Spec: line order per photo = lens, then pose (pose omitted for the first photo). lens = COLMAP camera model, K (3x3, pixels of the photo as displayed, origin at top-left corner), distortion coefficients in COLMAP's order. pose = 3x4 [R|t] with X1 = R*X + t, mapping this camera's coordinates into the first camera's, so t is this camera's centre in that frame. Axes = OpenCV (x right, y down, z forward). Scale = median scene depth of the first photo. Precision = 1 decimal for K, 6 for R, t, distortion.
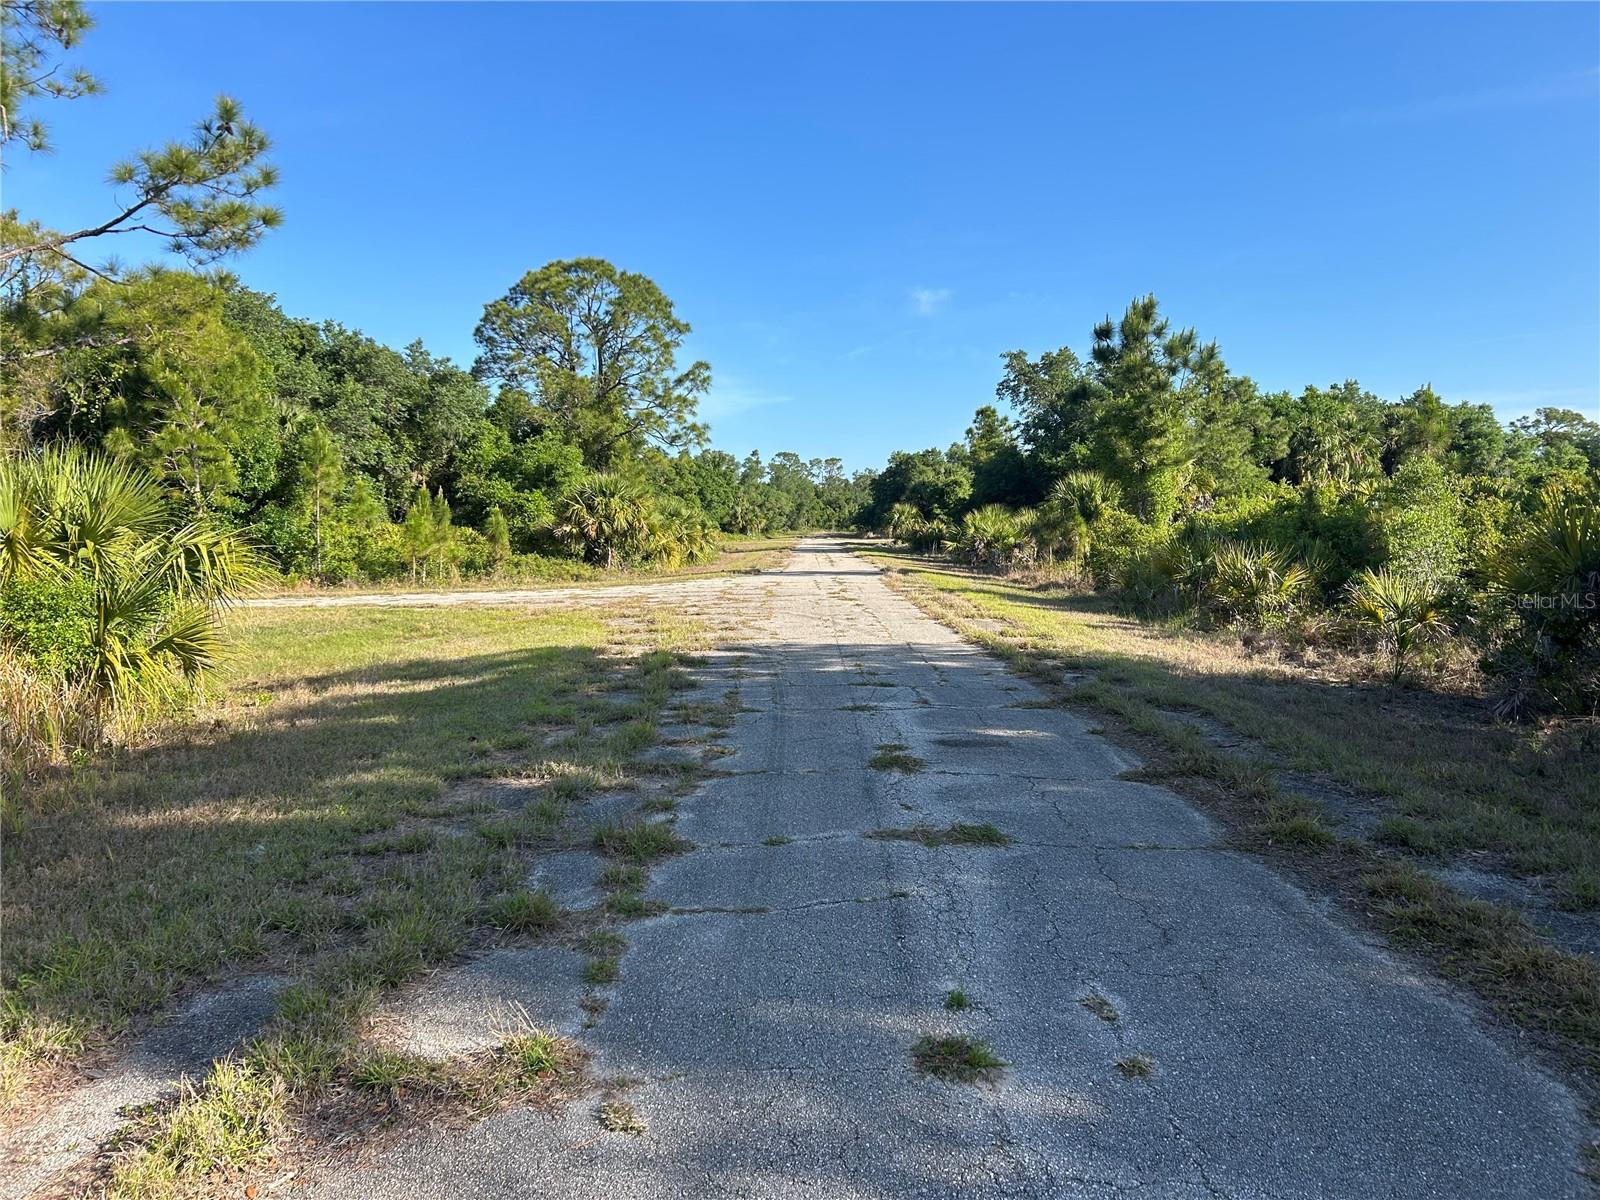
lens RADIAL K [[1200.1, 0, 800.0], [0, 1200.1, 600.0], [0, 0, 1]] dist [0.003868, 0.002741]
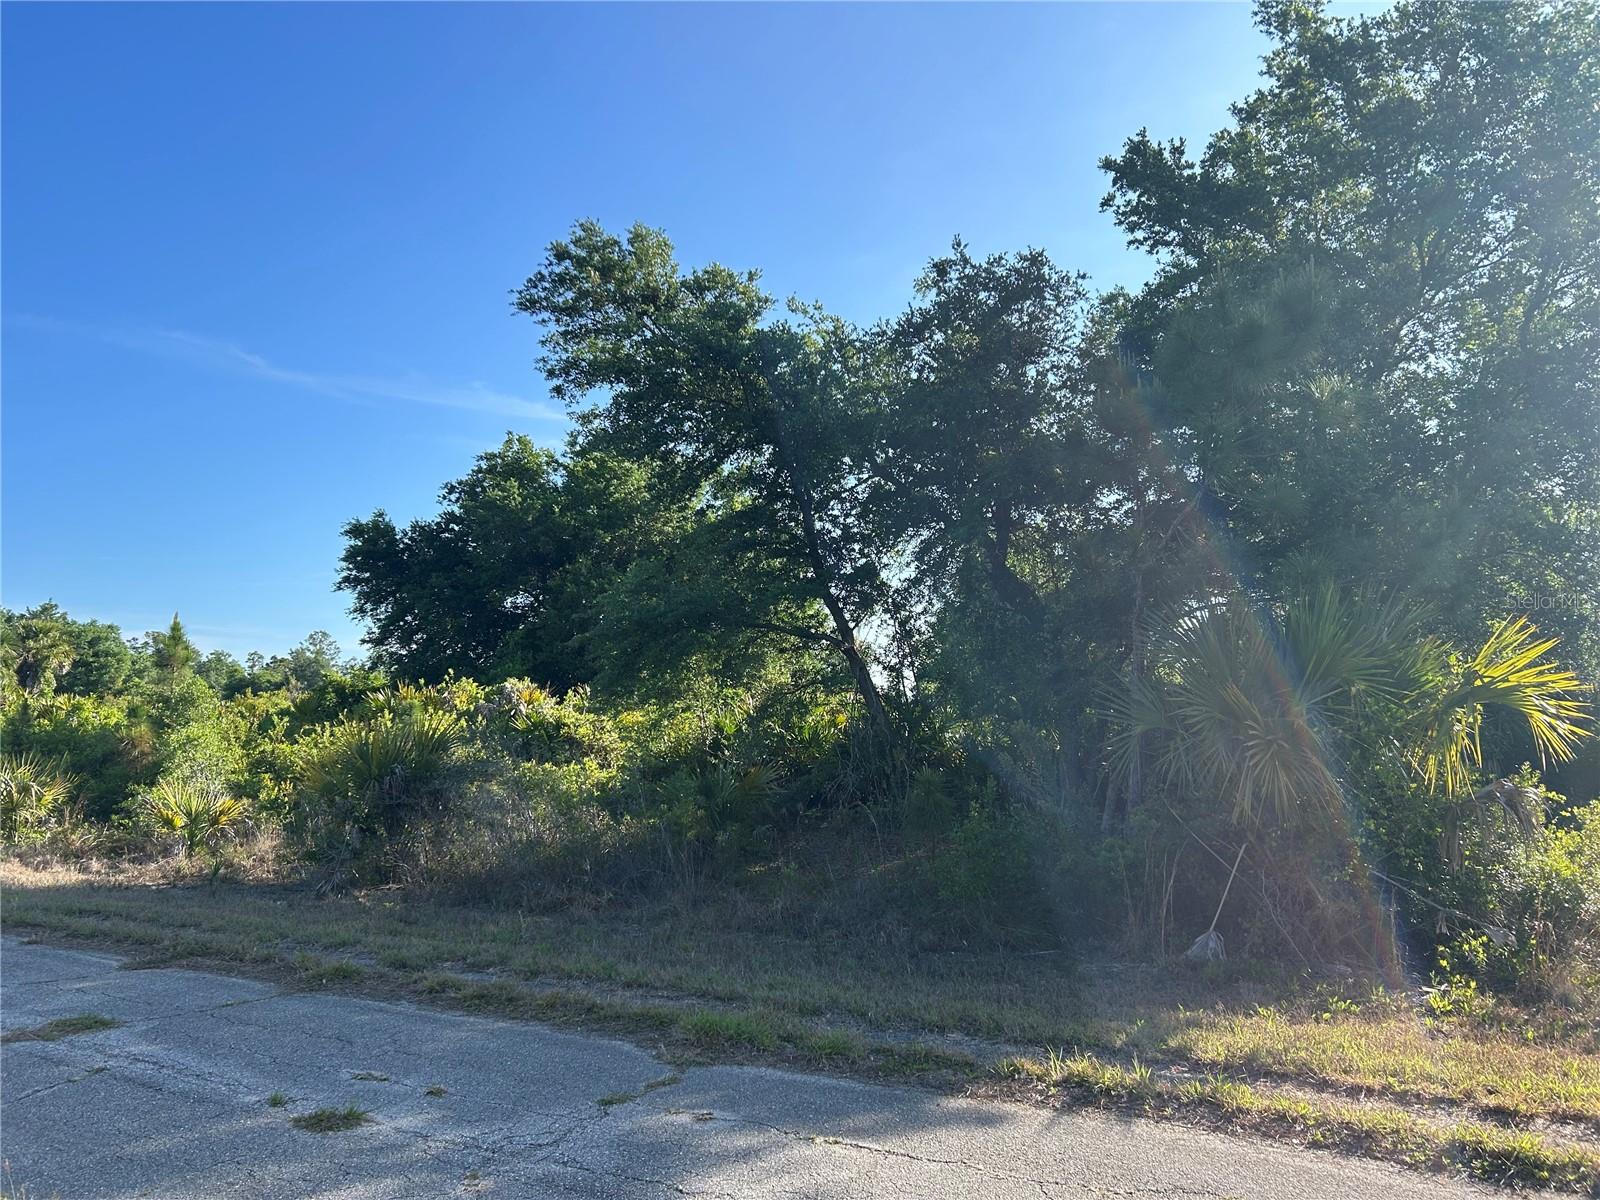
lens RADIAL K [[1200.1, 0, 800.0], [0, 1200.1, 600.0], [0, 0, 1]] dist [0.003868, 0.002741]
pose [[0.487949, 0.114296, 0.865357, -0.124350], [0.042645, 0.987085, -0.154420, 0.003656], [-0.871830, 0.112252, 0.476773, -0.028611]]
